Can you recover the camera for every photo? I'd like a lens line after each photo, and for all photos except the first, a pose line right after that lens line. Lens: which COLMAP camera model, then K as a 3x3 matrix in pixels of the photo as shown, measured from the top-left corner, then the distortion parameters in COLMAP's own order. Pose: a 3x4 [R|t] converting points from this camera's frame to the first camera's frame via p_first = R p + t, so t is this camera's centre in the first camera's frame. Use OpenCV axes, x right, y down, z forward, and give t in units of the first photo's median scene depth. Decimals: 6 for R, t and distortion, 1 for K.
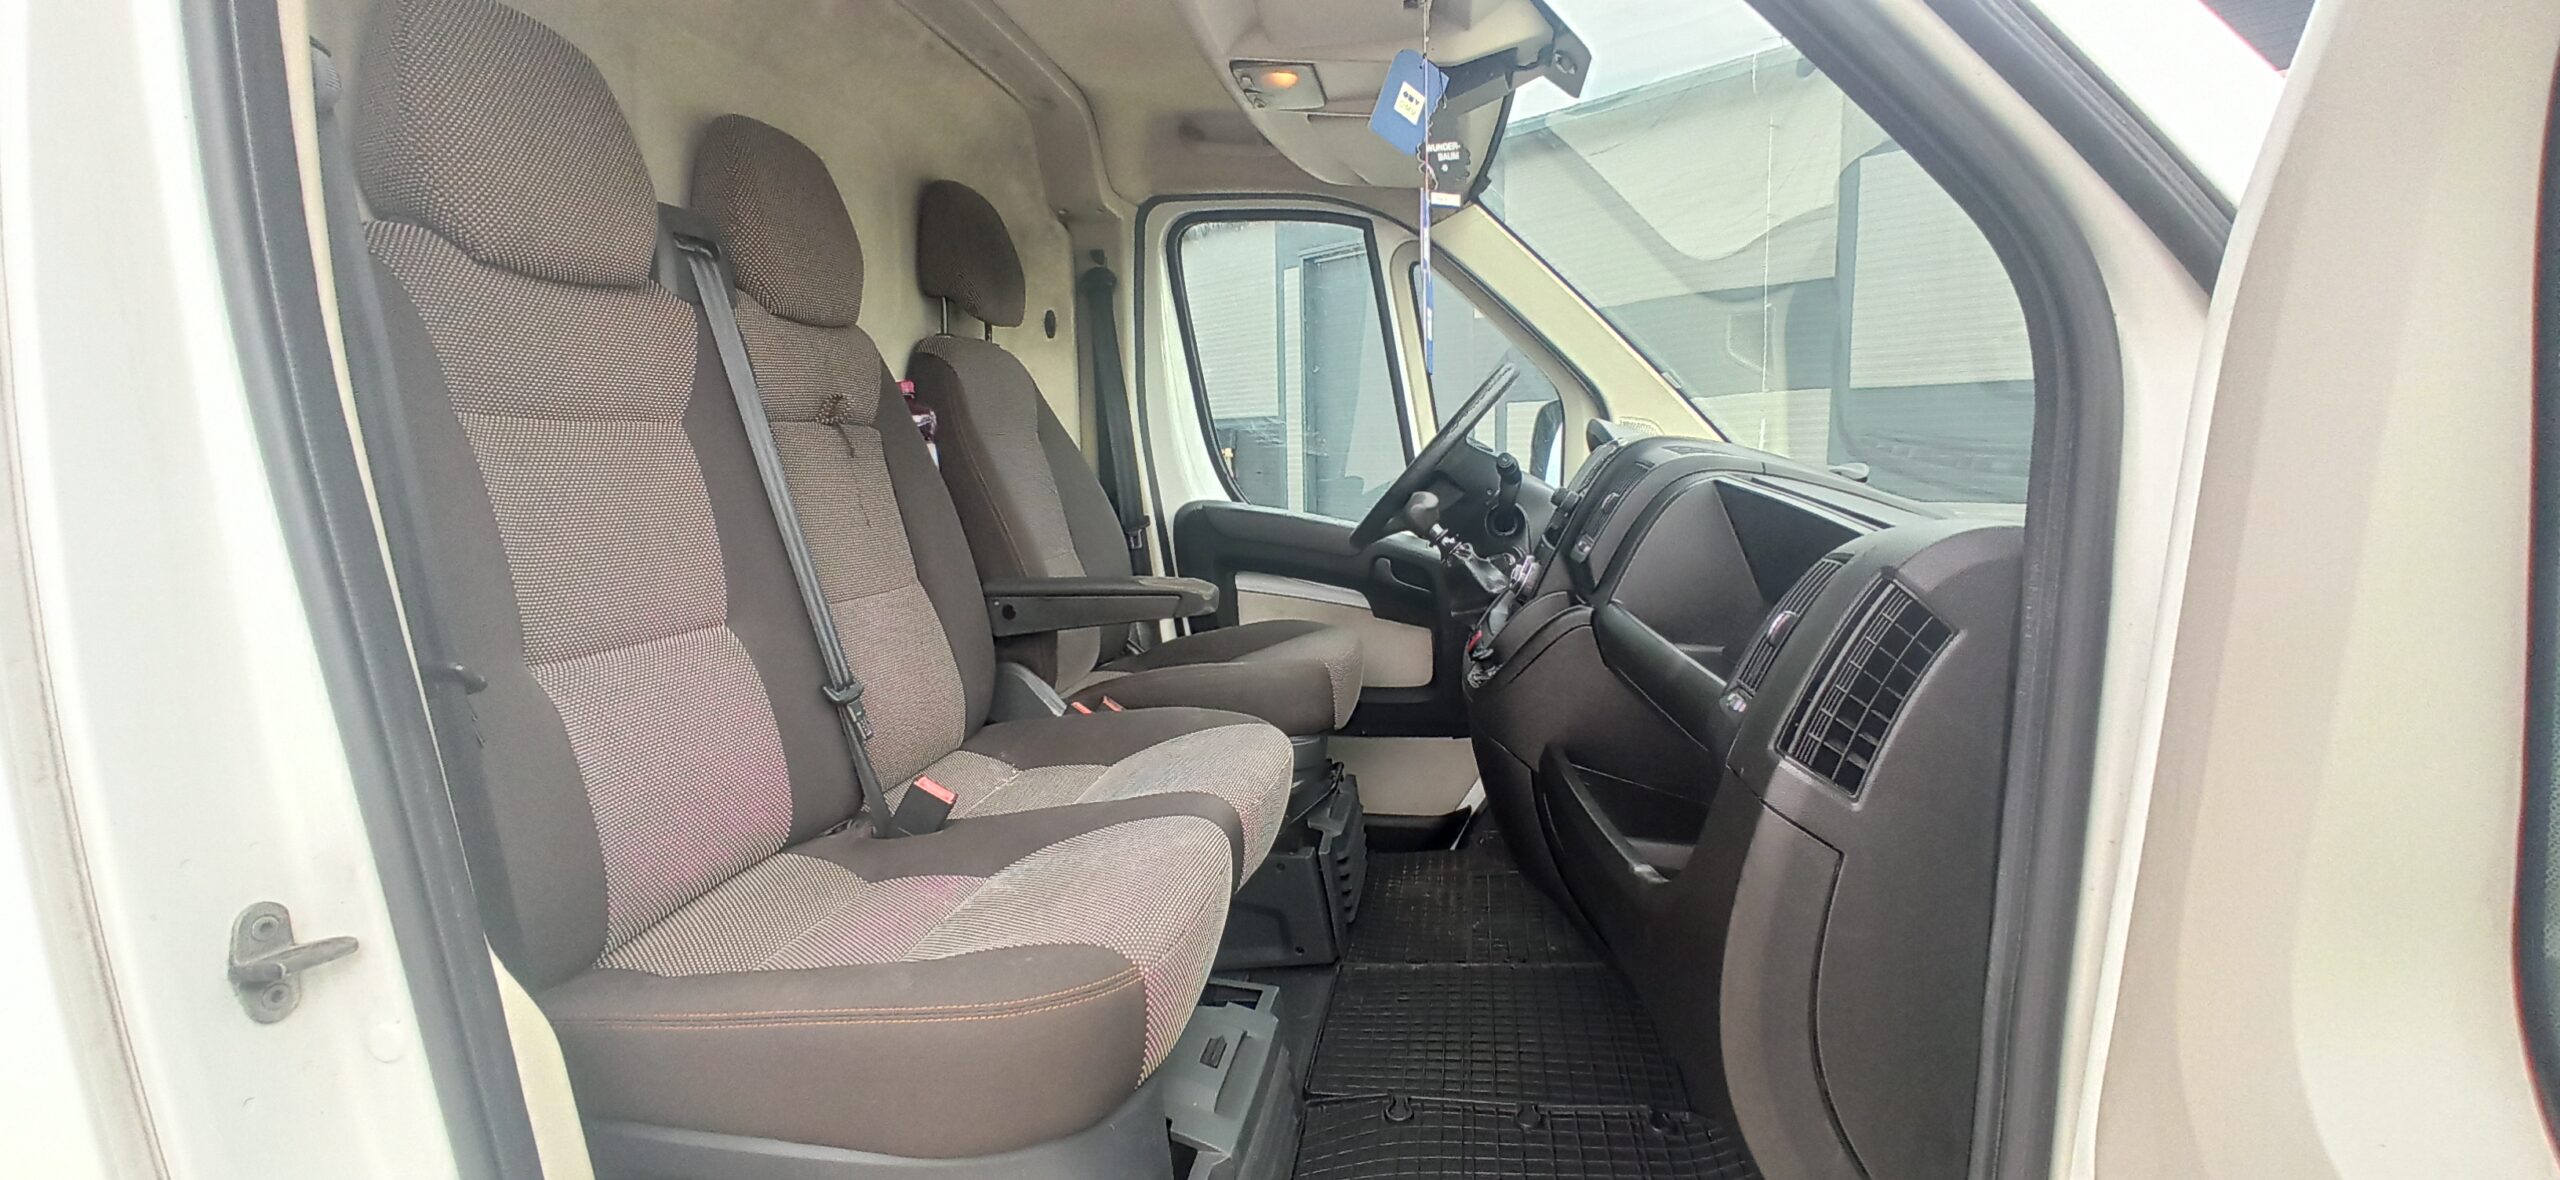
lens RADIAL K [[1163.0, 0, 1289.3], [0, 1163.0, 633.1], [0, 0, 1]] dist [-0.043929, 0.014704]
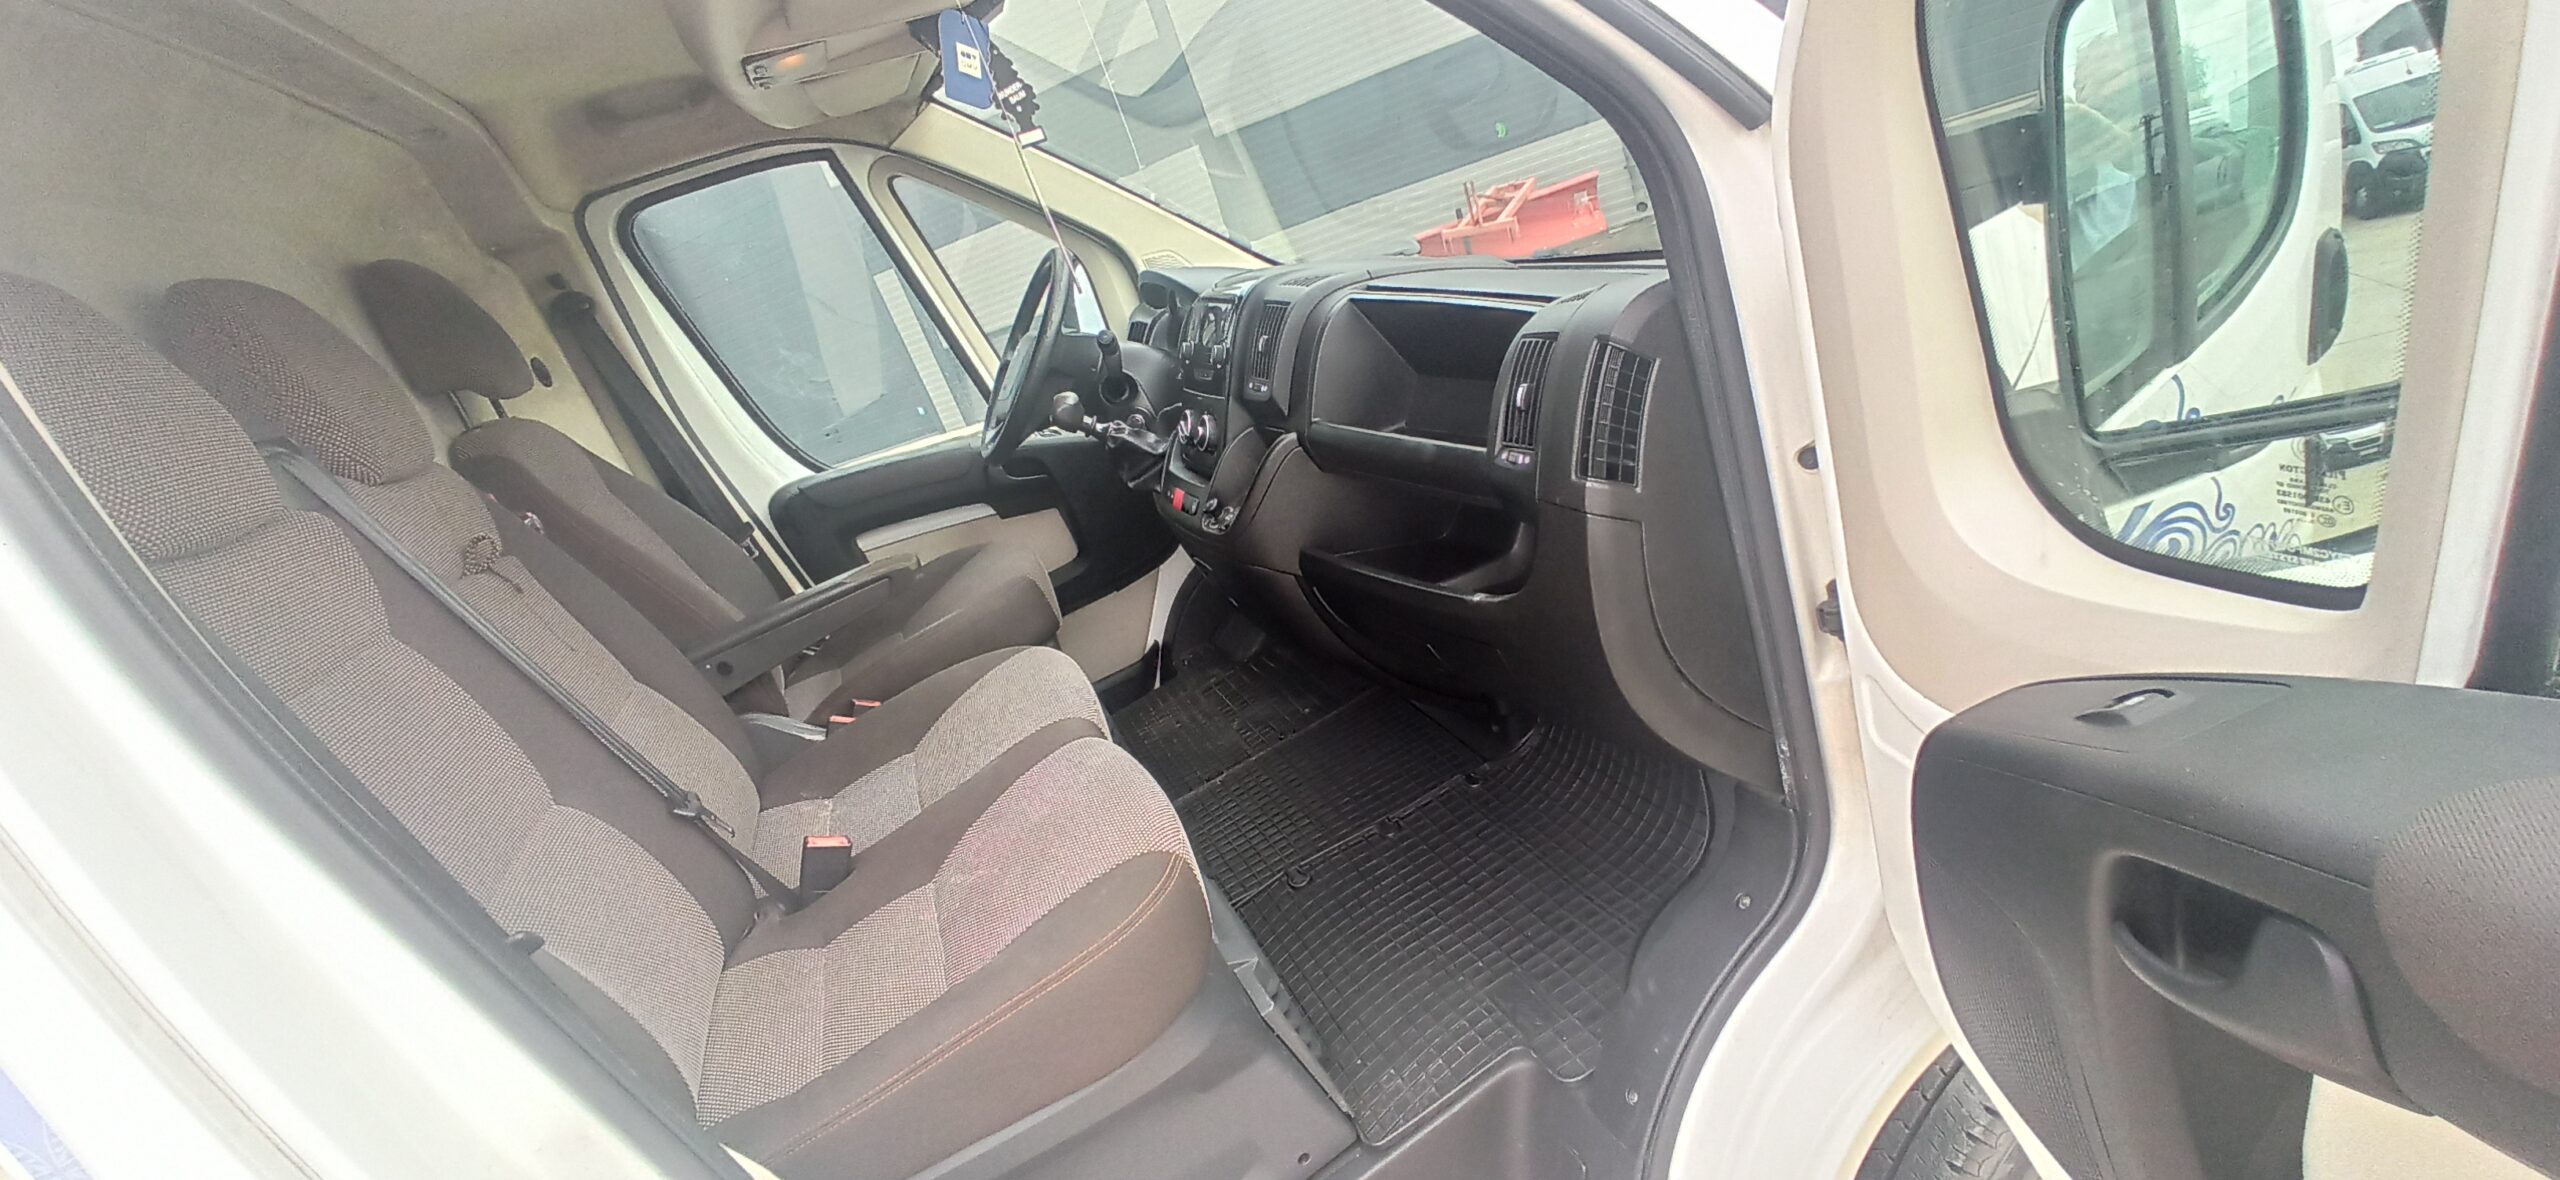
lens RADIAL K [[1163.0, 0, 1307.8], [0, 1163.0, 635.8], [0, 0, 1]] dist [-0.043929, 0.014704]
pose [[0.817224, -0.450410, 0.359549, -0.188425], [0.392566, 0.891803, 0.224900, -0.072411], [-0.421943, -0.042647, 0.905619, -0.084711]]
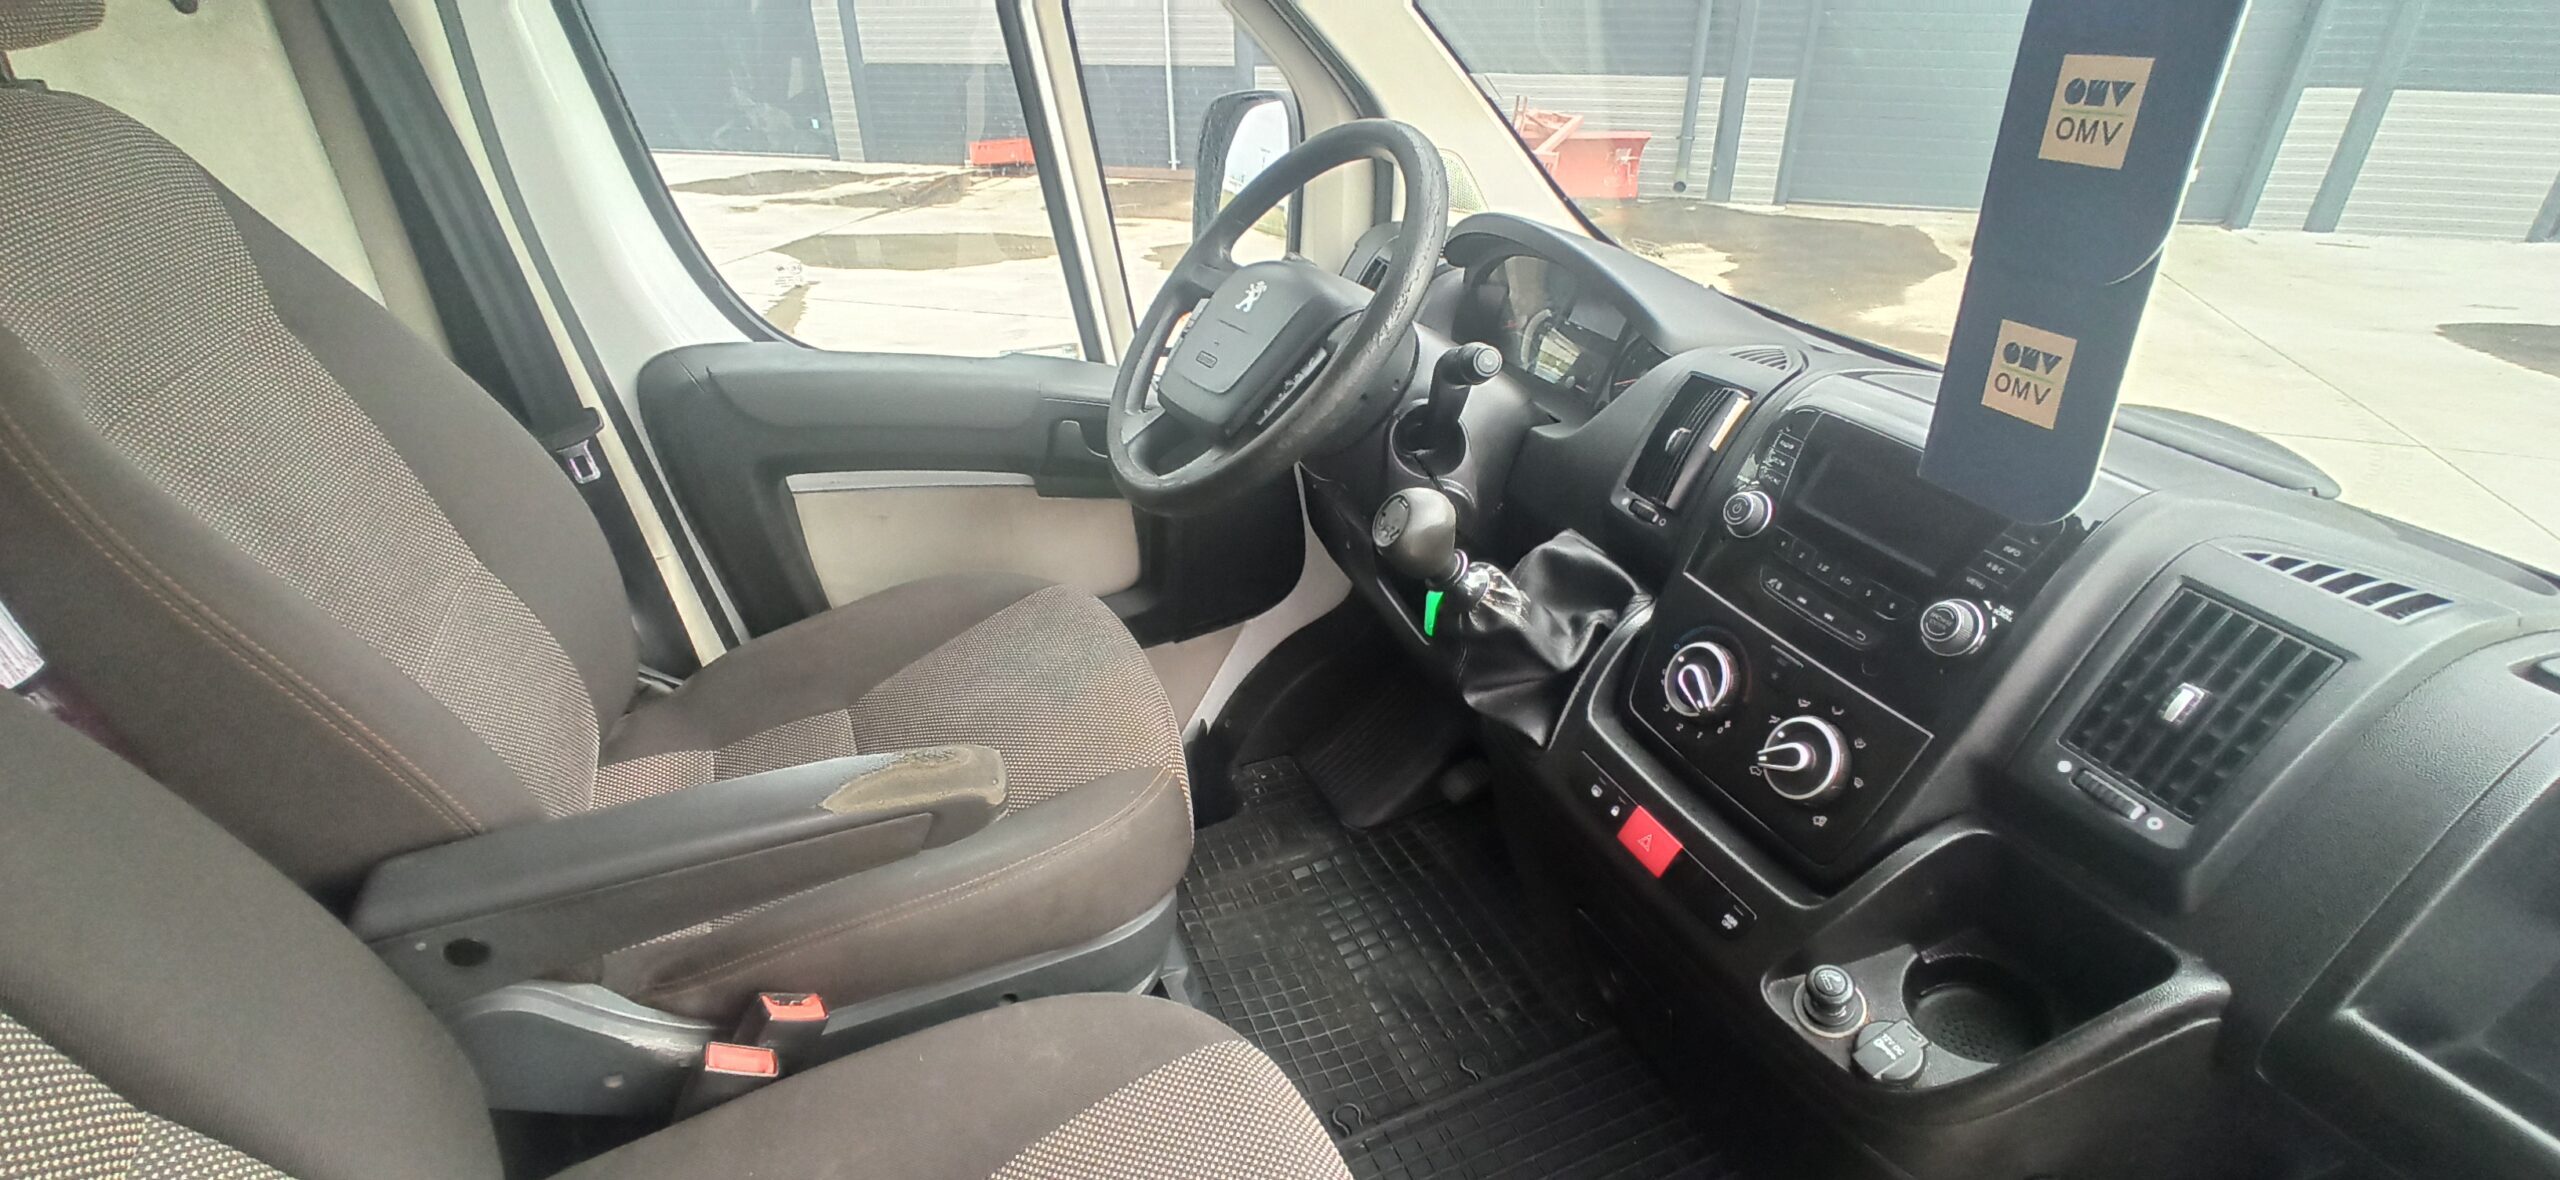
lens RADIAL K [[1163.0, 0, 1313.9], [0, 1163.0, 617.0], [0, 0, 1]] dist [-0.043929, 0.014704]
pose [[0.849749, -0.251344, 0.463415, -0.159605], [0.077932, 0.929263, 0.361106, -0.251106], [-0.521396, -0.270734, 0.809227, 0.621126]]
